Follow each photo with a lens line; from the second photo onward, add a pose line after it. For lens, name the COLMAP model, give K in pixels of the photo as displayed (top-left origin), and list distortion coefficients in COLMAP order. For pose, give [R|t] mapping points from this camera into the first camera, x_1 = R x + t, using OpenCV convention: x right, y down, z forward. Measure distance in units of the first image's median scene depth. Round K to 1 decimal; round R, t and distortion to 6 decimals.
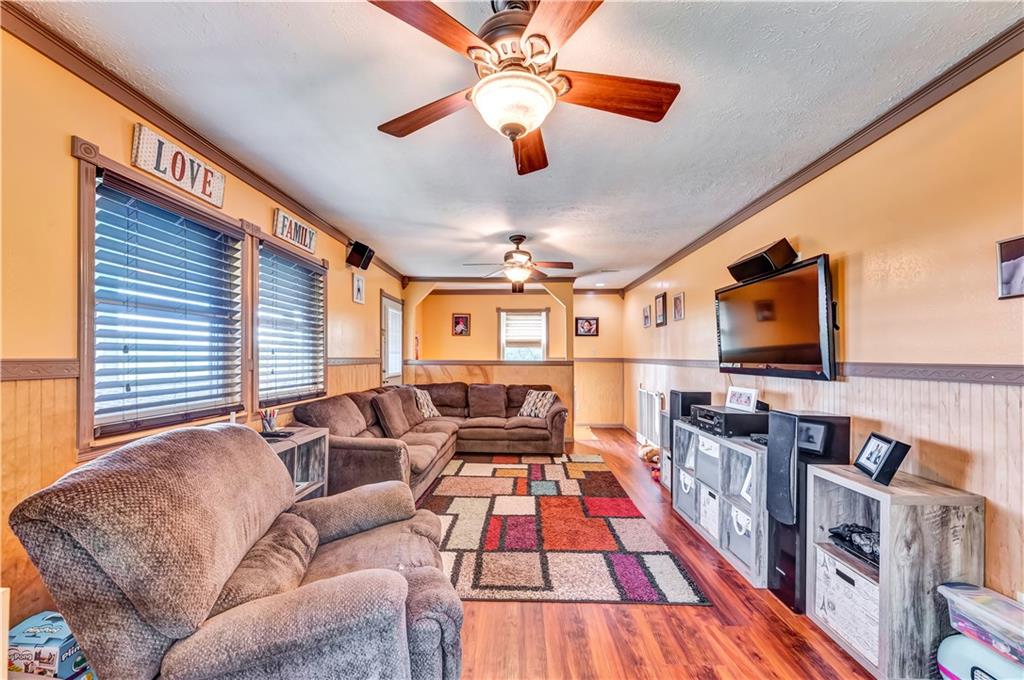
lens RADIAL K [[370.8, 0, 514.8], [0, 370.8, 356.0], [0, 0, 1]] dist [-0.000046, -0.000219]
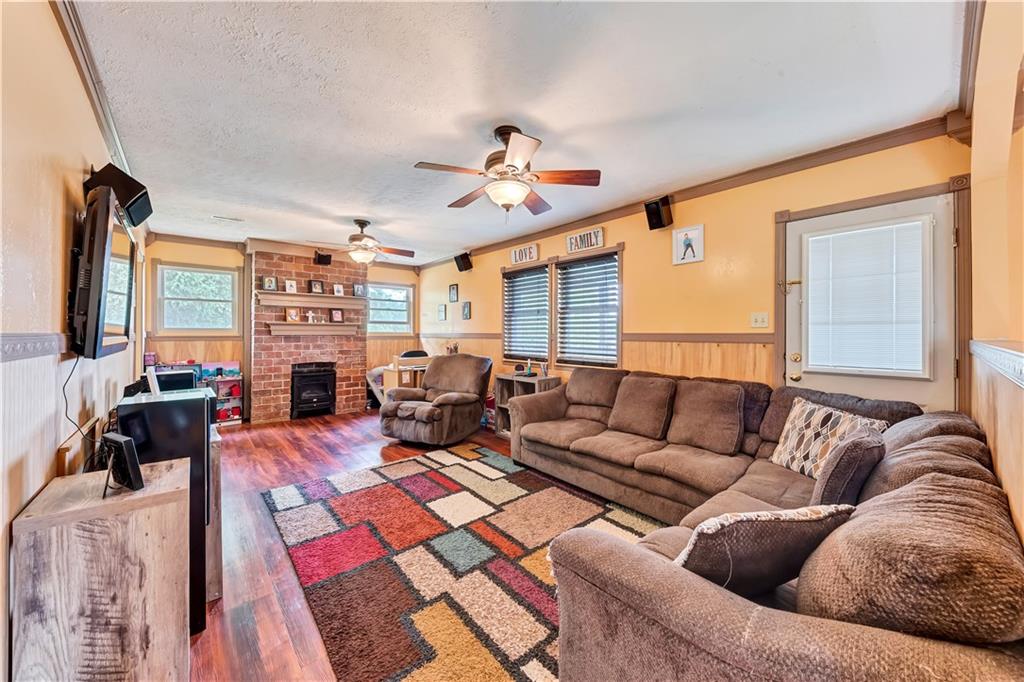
lens RADIAL K [[367.2, 0, 514.1], [0, 367.2, 336.6], [0, 0, 1]] dist [0.000501, 0.000032]
pose [[-0.739386, -0.000474, -0.673281, 0.441321], [-0.002875, 0.999993, 0.002453, 0.013013], [0.673275, 0.003750, -0.739383, 1.590689]]
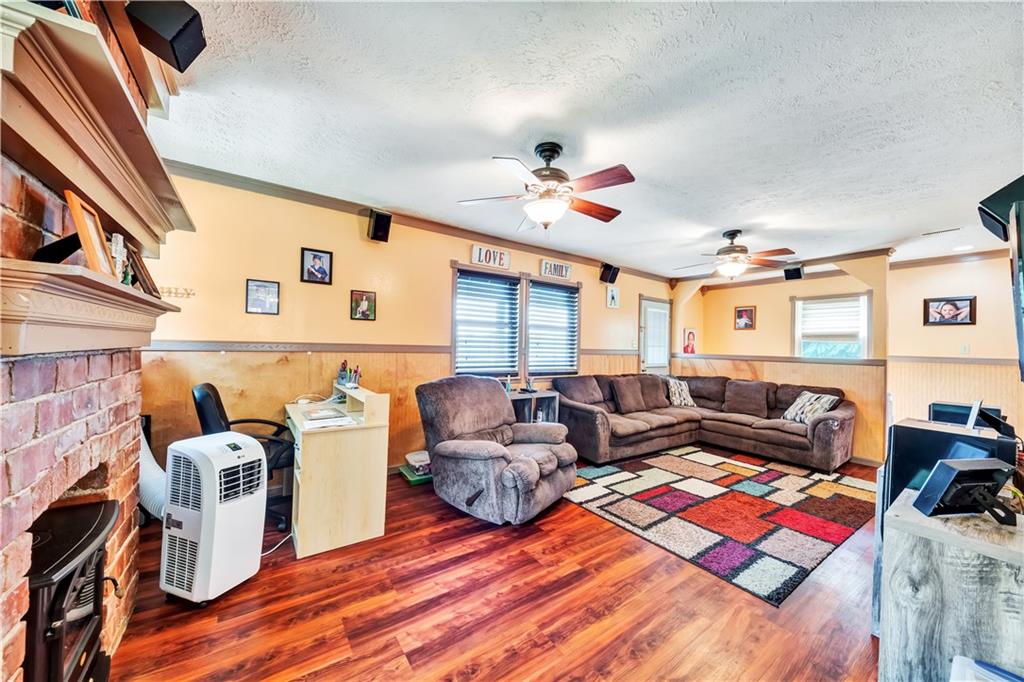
lens RADIAL K [[367.3, 0, 509.2], [0, 367.3, 347.0], [0, 0, 1]] dist [0.012582, -0.005910]
pose [[0.591935, 0.011089, -0.805910, 0.501591], [-0.019565, 0.999808, -0.000613, 0.004245], [0.805748, 0.016130, 0.592038, -0.083090]]
